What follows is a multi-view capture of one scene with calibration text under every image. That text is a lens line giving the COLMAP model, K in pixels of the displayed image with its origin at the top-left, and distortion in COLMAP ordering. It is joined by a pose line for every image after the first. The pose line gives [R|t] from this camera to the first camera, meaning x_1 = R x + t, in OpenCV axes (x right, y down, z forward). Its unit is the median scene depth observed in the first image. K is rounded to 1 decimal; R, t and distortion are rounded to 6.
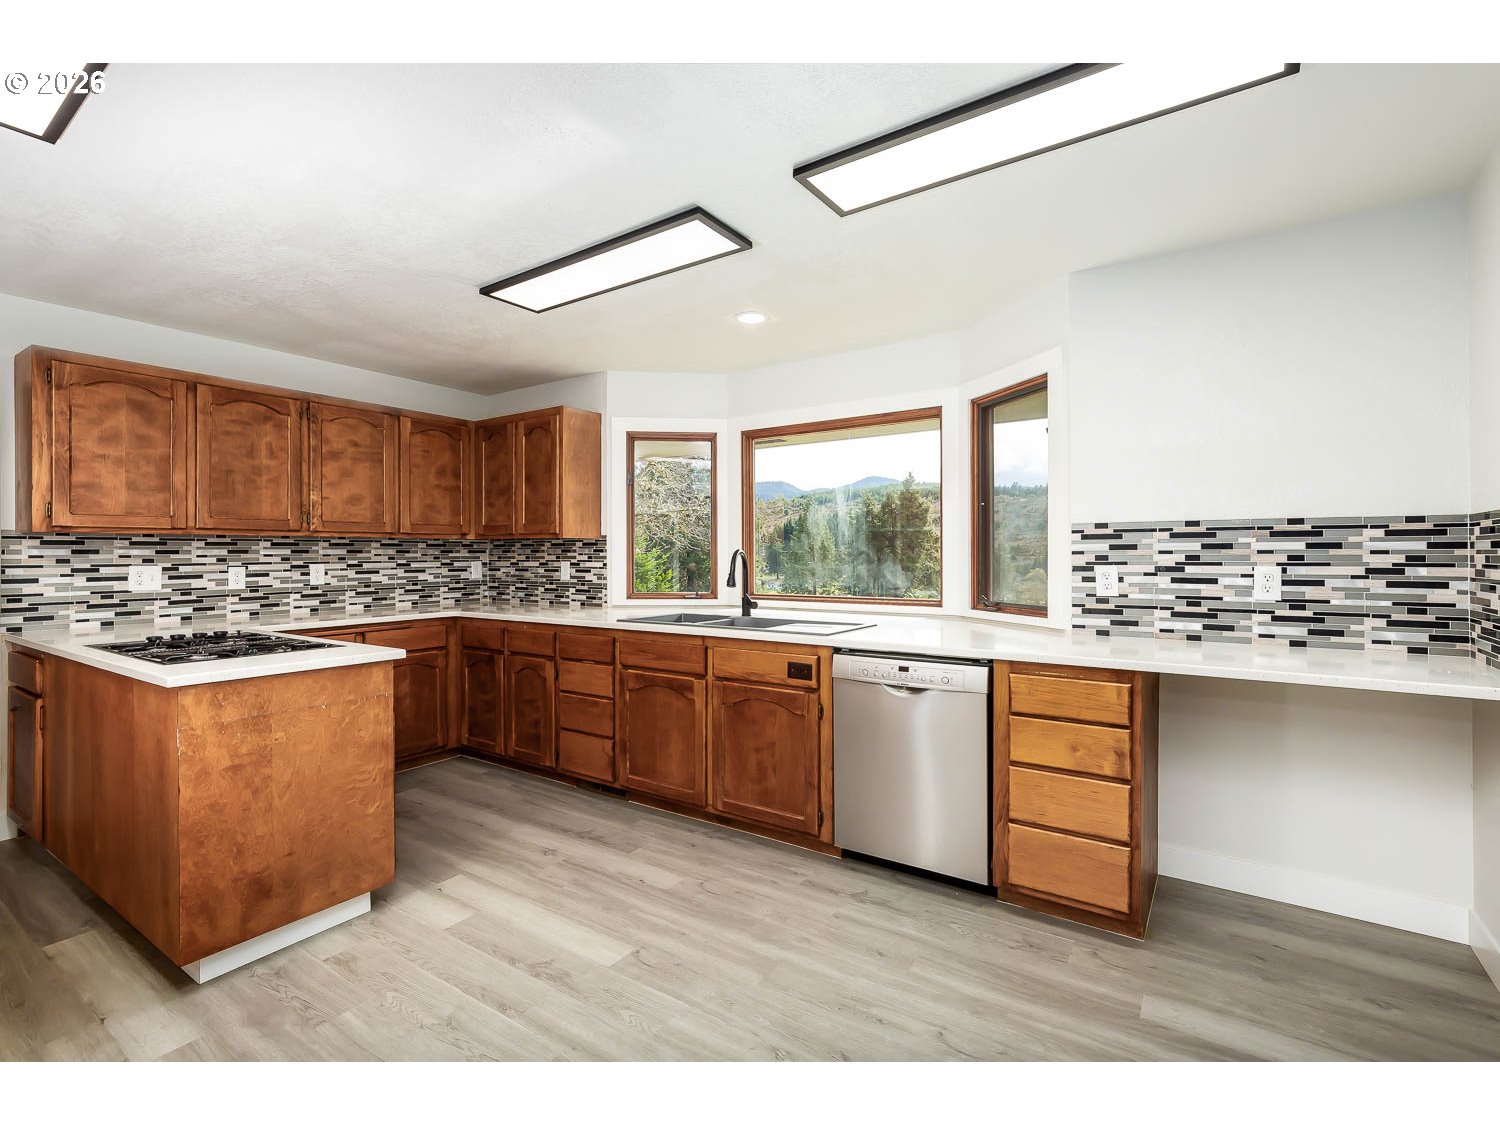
lens RADIAL K [[703.1, 0, 740.1], [0, 703.1, 552.5], [0, 0, 1]] dist [-0.003092, -0.000348]
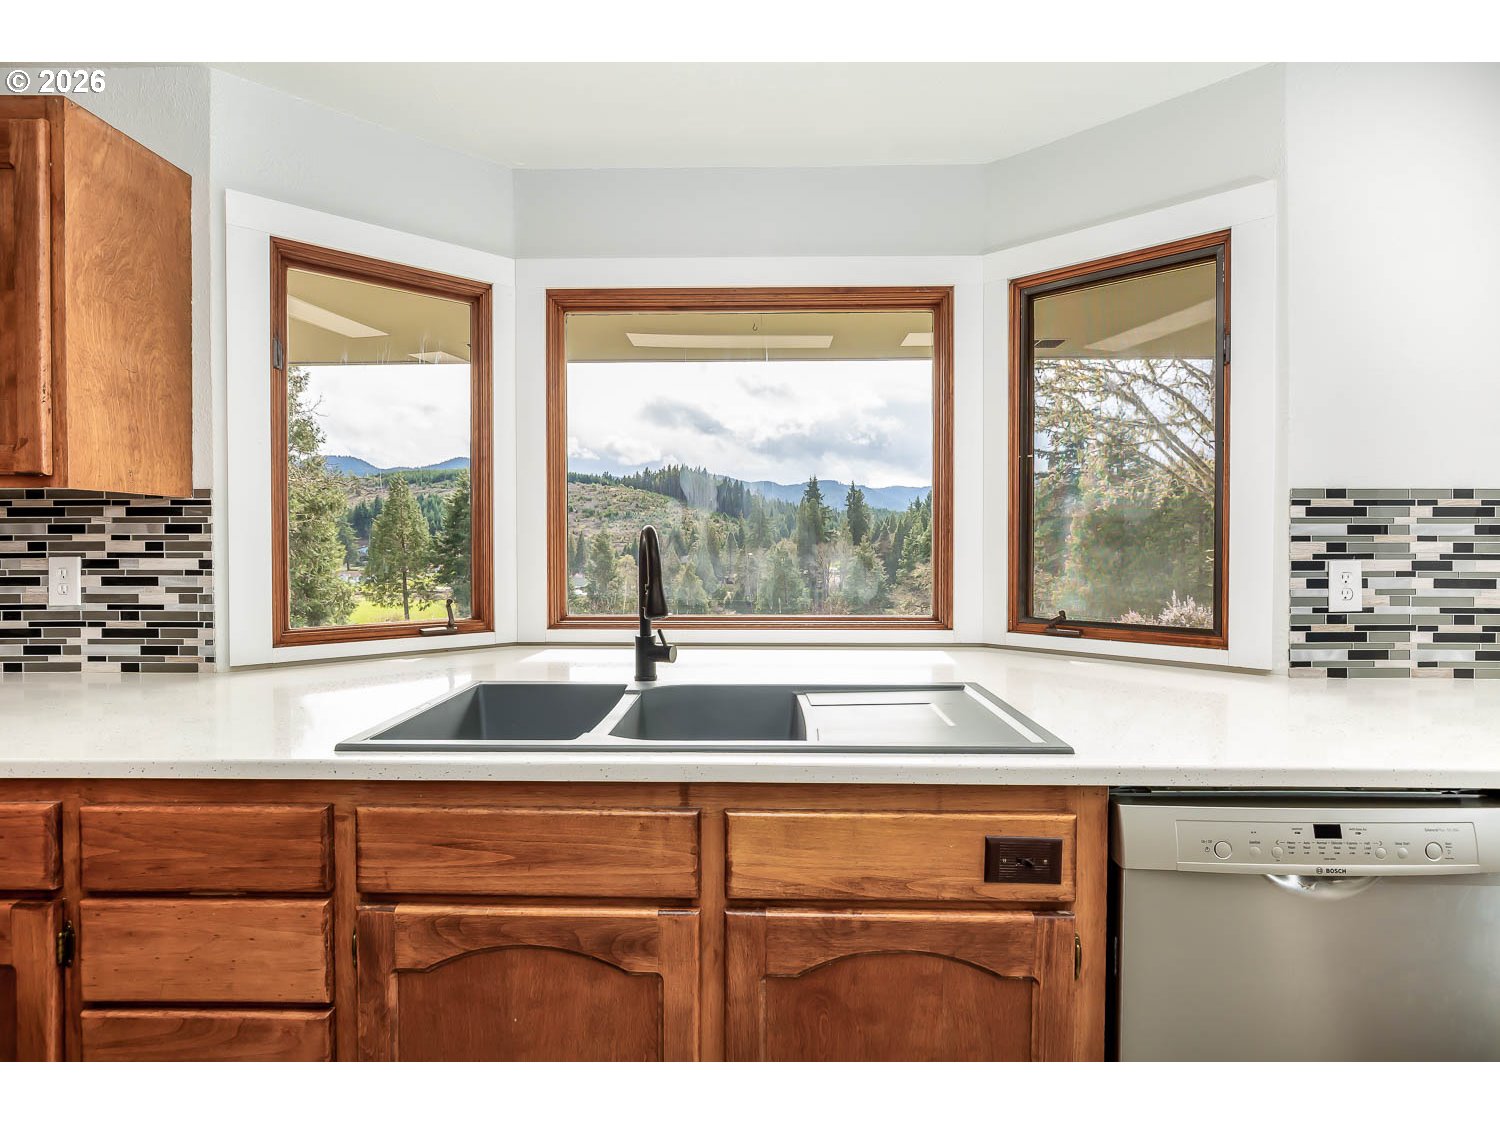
lens RADIAL K [[703.1, 0, 740.1], [0, 703.1, 552.5], [0, 0, 1]] dist [-0.003092, -0.000348]
pose [[0.841278, -0.004914, 0.540581, -0.166428], [-0.004574, 0.999858, 0.016206, 0.003272], [-0.540584, -0.016107, 0.841136, 0.554025]]
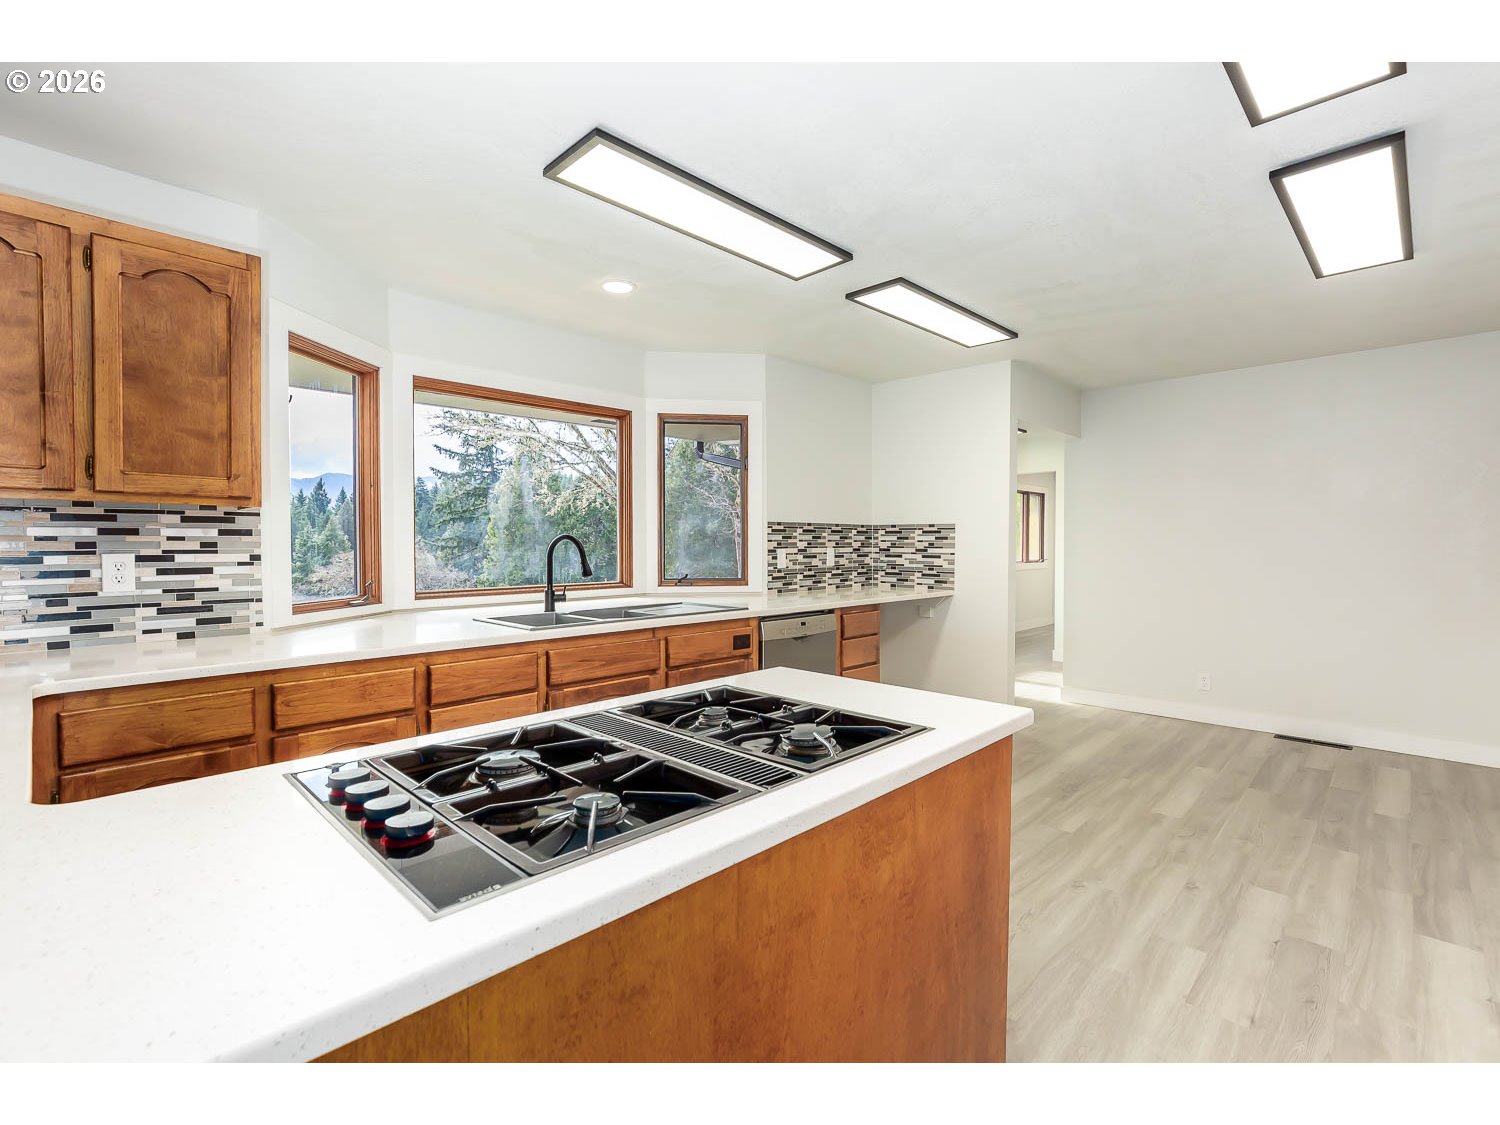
lens RADIAL K [[697.5, 0, 756.8], [0, 697.5, 557.1], [0, 0, 1]] dist [0.080784, -0.000093]
pose [[0.182912, -0.018311, 0.982959, -0.742671], [-0.002840, 0.999813, 0.019153, 0.005036], [-0.983125, -0.006295, 0.182826, 0.546543]]
